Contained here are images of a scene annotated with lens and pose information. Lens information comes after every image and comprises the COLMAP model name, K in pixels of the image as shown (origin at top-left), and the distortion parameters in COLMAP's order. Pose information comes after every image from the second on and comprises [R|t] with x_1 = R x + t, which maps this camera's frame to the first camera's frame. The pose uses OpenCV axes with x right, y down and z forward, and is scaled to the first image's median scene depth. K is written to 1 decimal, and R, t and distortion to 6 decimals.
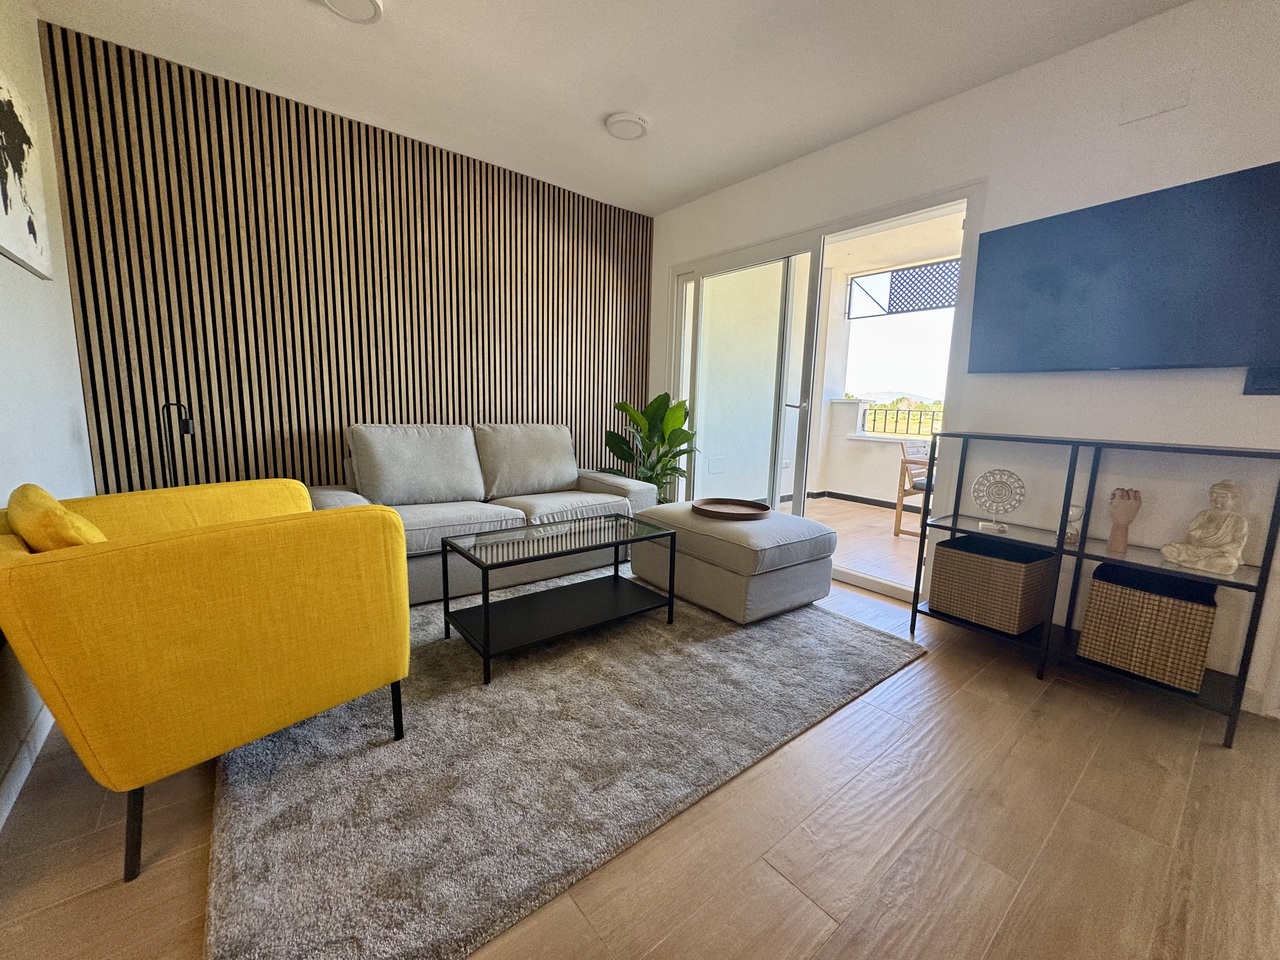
lens RADIAL K [[507.3, 0, 638.9], [0, 507.3, 478.3], [0, 0, 1]] dist [-0.005383, 0.000732]
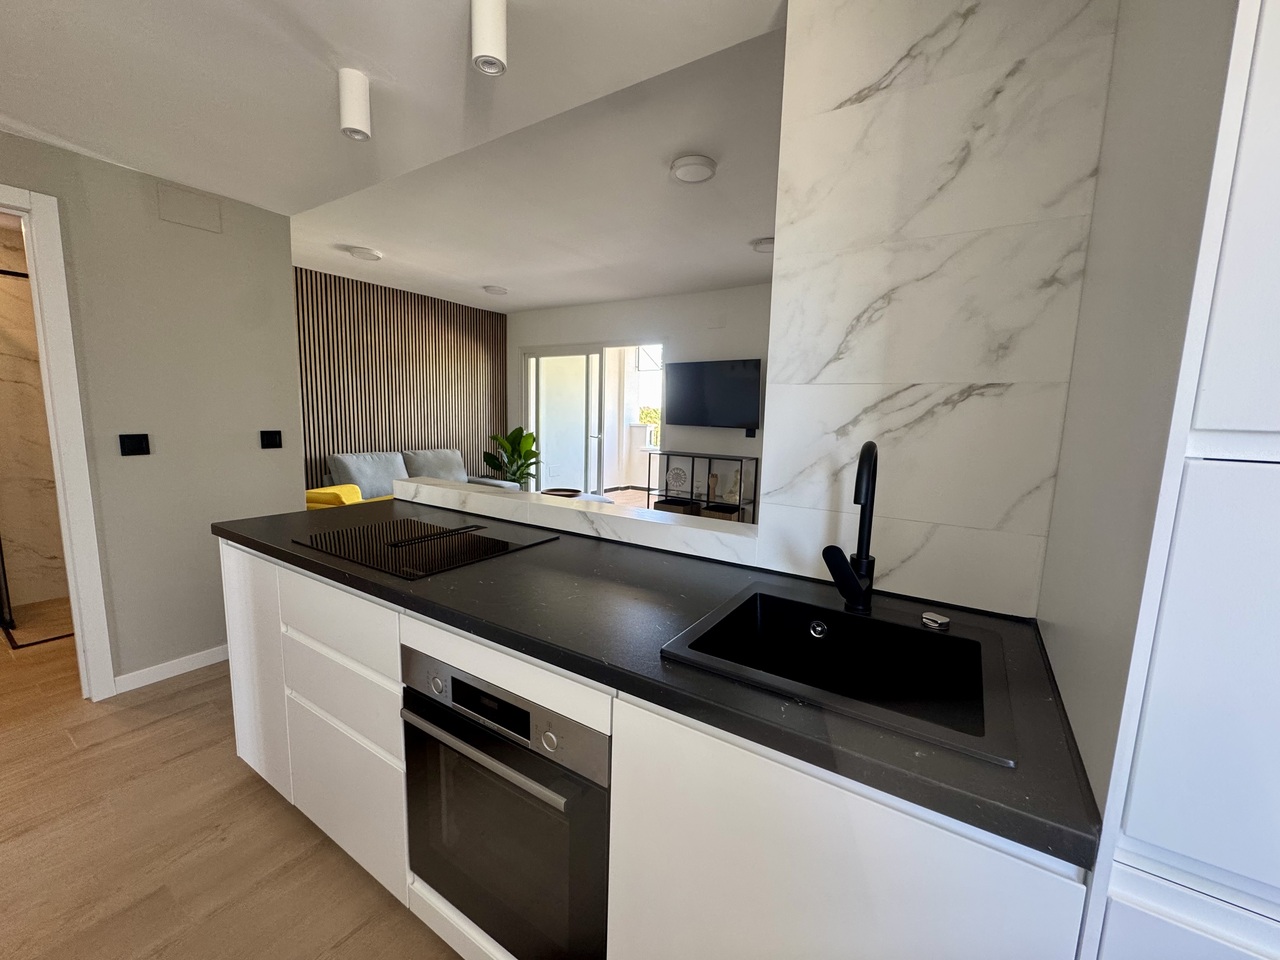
lens RADIAL K [[507.3, 0, 638.1], [0, 507.3, 479.0], [0, 0, 1]] dist [-0.005383, 0.000732]
pose [[0.952284, -0.043093, 0.302154, -0.122441], [0.046228, 0.998926, -0.003229, 0.027463], [-0.301691, 0.017043, 0.953254, -0.936123]]
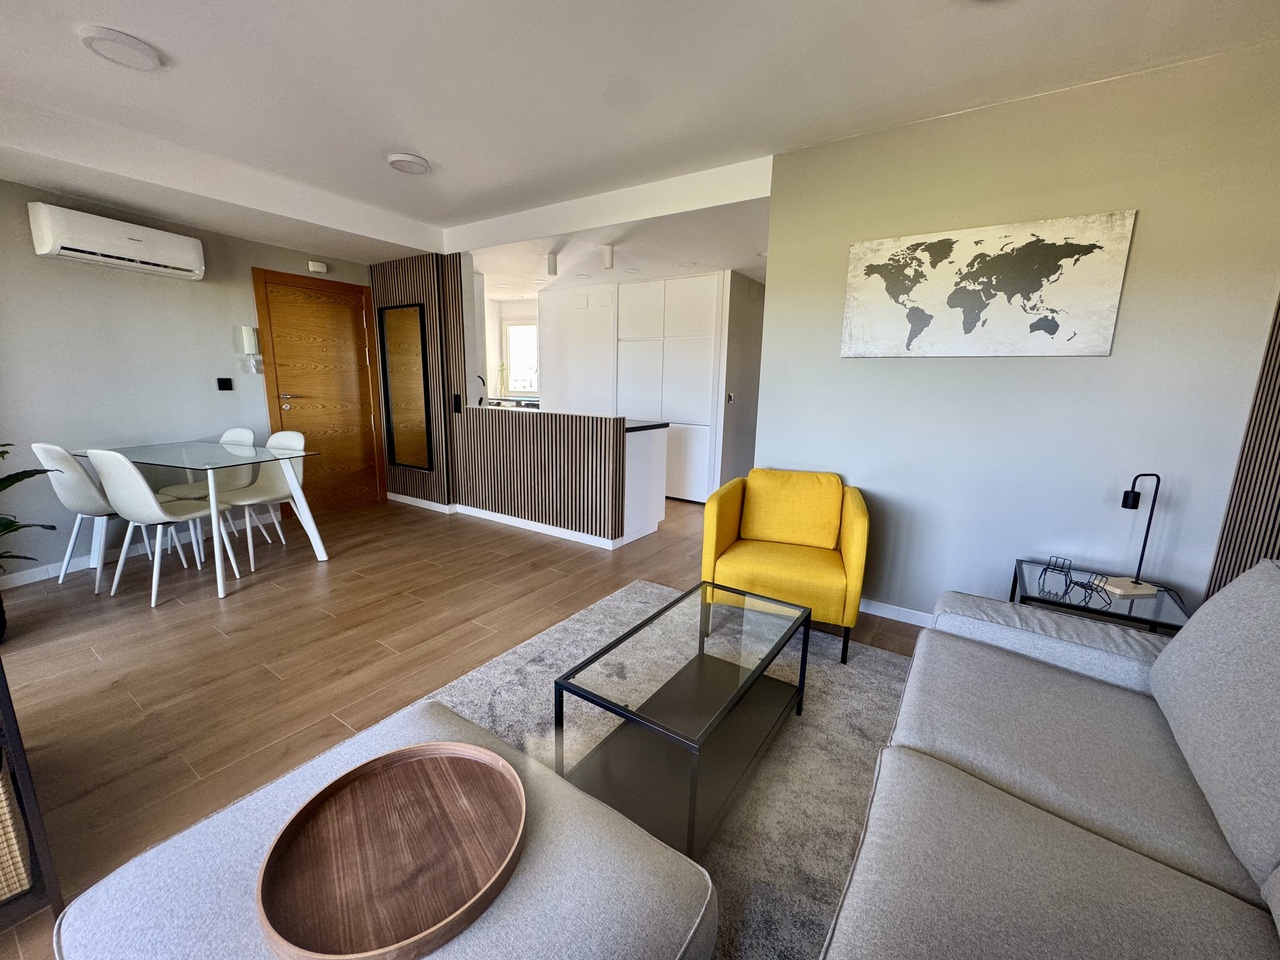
lens RADIAL K [[507.3, 0, 641.8], [0, 507.3, 476.5], [0, 0, 1]] dist [-0.005383, 0.000732]
pose [[-0.954672, 0.009924, -0.297495, 0.126611], [-0.090037, 0.942998, 0.320387, -0.287345], [0.283717, 0.332650, -0.899360, 1.285799]]
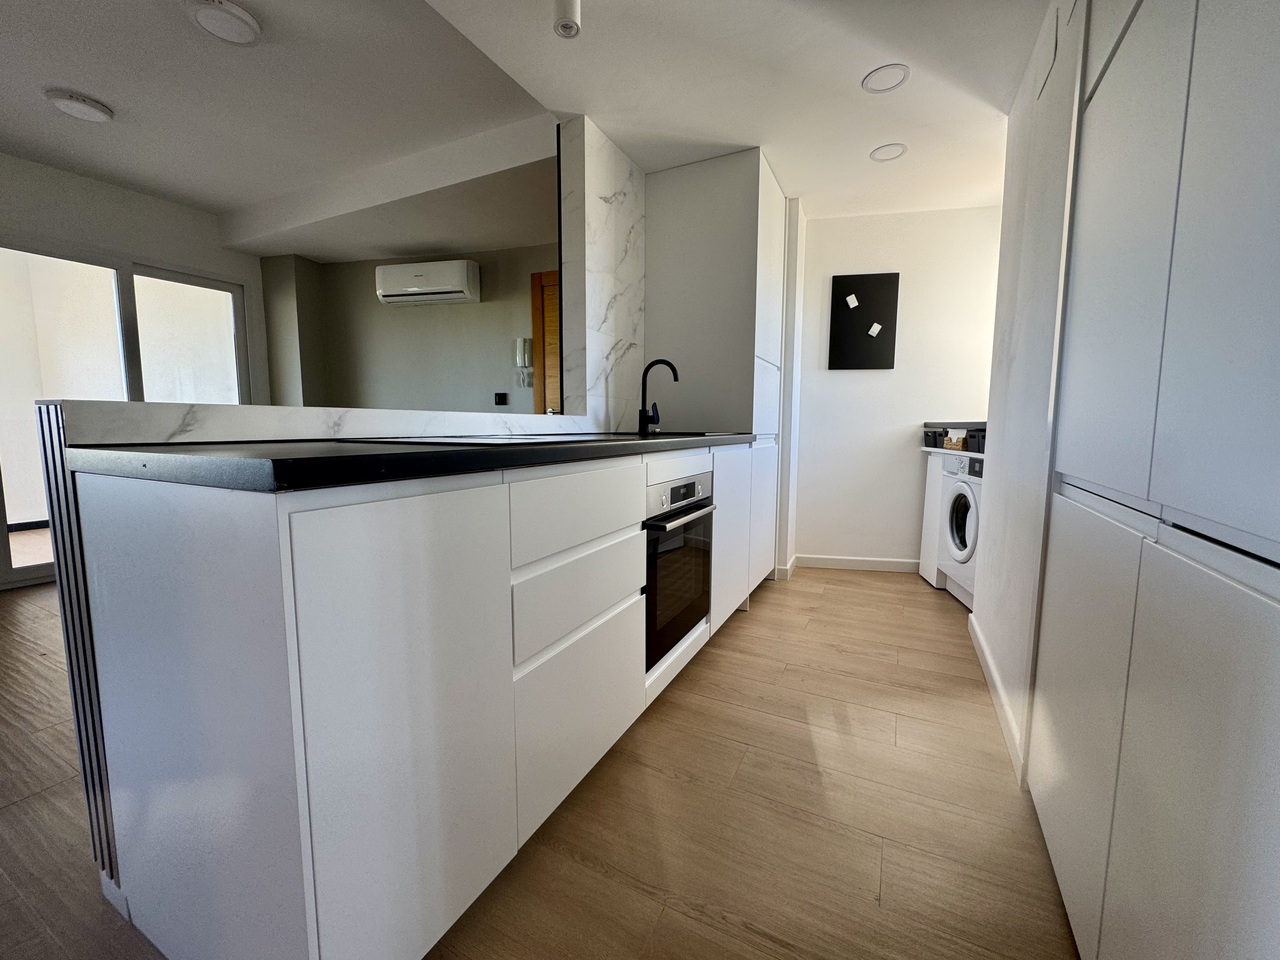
lens RADIAL K [[507.3, 0, 646.8], [0, 507.3, 481.3], [0, 0, 1]] dist [-0.005383, 0.000732]
pose [[-0.411293, -0.125929, 0.902762, -0.700567], [0.123729, 0.973530, 0.192171, 0.043246], [-0.903067, 0.190736, -0.384825, -0.242614]]
